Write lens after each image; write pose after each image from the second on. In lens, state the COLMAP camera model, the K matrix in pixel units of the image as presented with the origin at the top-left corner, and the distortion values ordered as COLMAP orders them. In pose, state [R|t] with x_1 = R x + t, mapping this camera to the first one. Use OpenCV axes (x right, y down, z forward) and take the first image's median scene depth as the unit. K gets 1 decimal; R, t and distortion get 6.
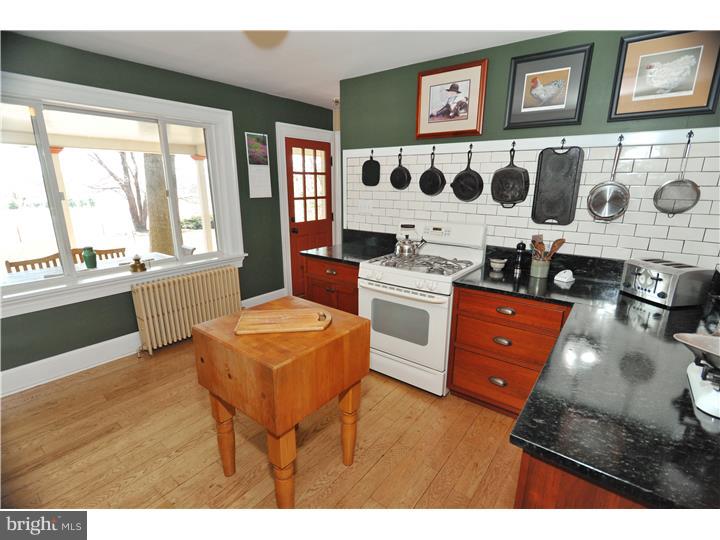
lens RADIAL K [[345.5, 0, 354.9], [0, 345.5, 271.8], [0, 0, 1]] dist [0.002321, -0.001088]
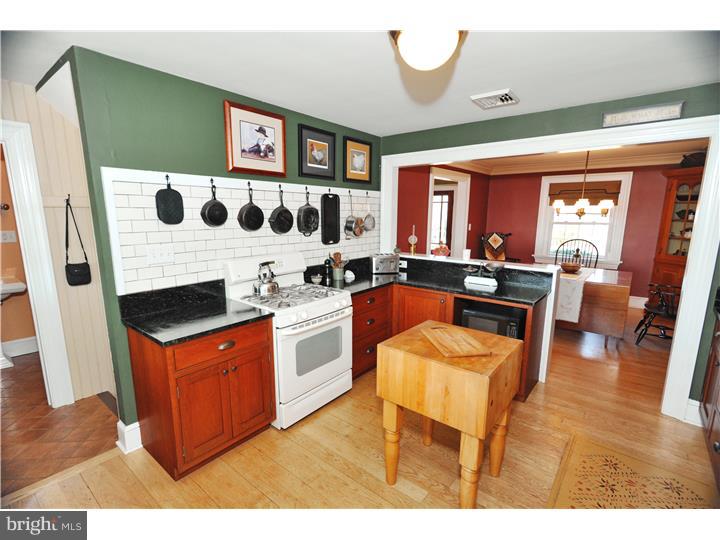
lens RADIAL K [[345.5, 0, 366.5], [0, 345.5, 271.7], [0, 0, 1]] dist [0.002321, -0.001088]
pose [[0.007456, -0.182074, 0.983257, -0.836905], [0.240596, 0.954725, 0.174967, -0.227636], [-0.970597, 0.235263, 0.050925, 0.739763]]
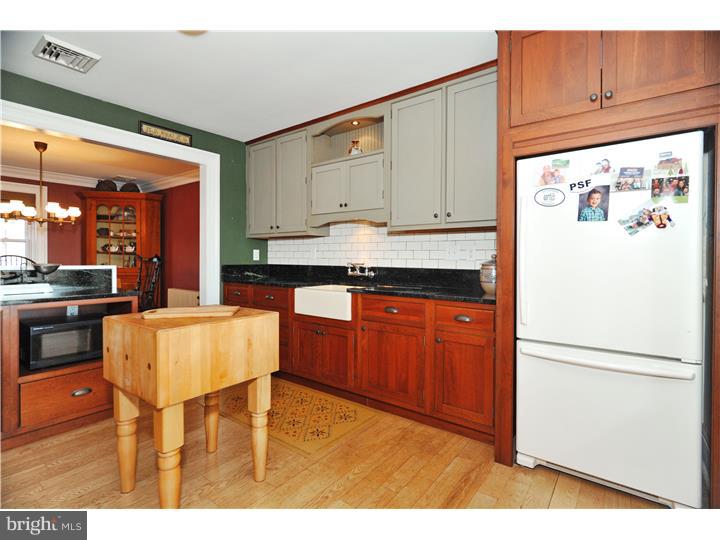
lens RADIAL K [[345.5, 0, 362.0], [0, 345.5, 258.6], [0, 0, 1]] dist [0.002321, -0.001088]
pose [[-0.999879, -0.005351, -0.014578, -0.423802], [-0.008987, 0.964956, 0.262258, -0.191186], [0.012664, 0.262357, -0.964888, 1.294745]]
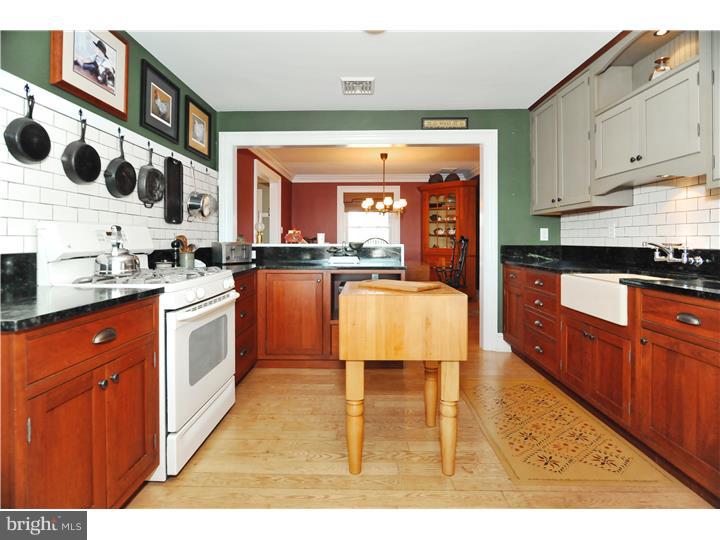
lens RADIAL K [[361.3, 0, 364.5], [0, 361.3, 238.1], [0, 0, 1]] dist [-0.007538, -0.000976]
pose [[-0.607132, 0.003550, 0.794593, -0.683720], [0.204905, 0.966869, 0.152244, -0.131255], [-0.767727, 0.255248, -0.587745, 1.130419]]
